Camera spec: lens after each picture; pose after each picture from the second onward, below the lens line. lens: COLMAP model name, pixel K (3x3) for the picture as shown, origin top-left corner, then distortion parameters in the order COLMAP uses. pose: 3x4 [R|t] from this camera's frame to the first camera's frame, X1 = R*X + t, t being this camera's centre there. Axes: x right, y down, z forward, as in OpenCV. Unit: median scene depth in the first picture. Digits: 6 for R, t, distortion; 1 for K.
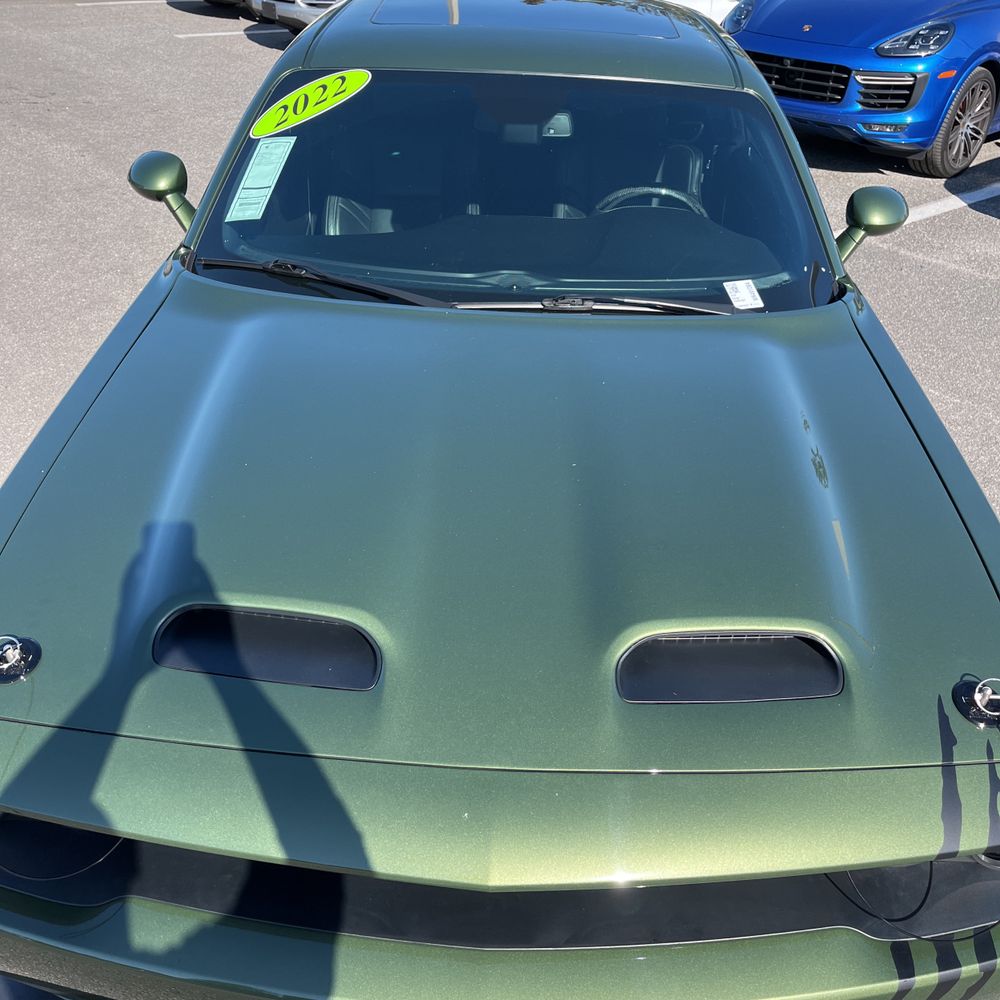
lens RADIAL K [[1016.3, 0, 507.2], [0, 1016.3, 500.2], [0, 0, 1]] dist [0.019092, 0.000000]
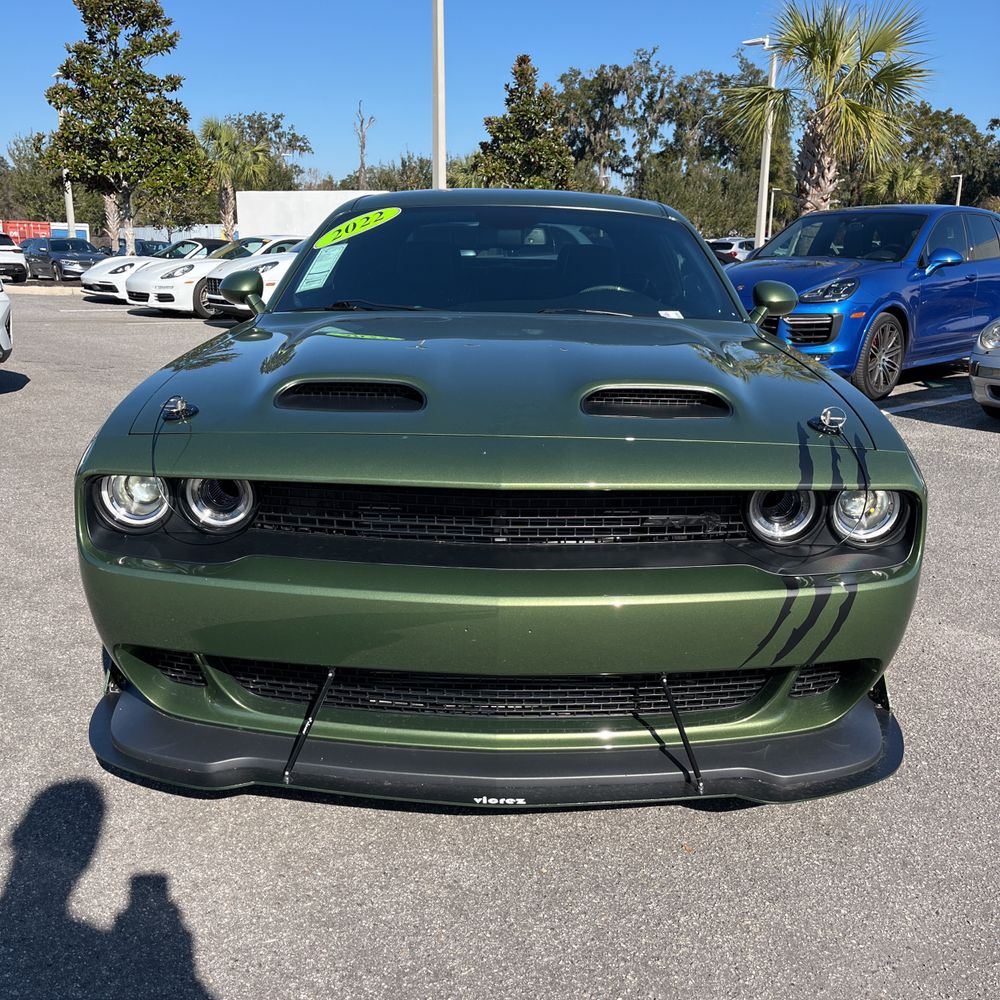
lens RADIAL K [[1016.3, 0, 494.5], [0, 1016.3, 505.2], [0, 0, 1]] dist [0.019092, 0.000000]
pose [[0.999839, -0.017880, -0.001390, -0.004517], [0.016552, 0.949844, -0.312285, 0.170243], [0.006904, 0.312212, 0.949987, -0.083853]]
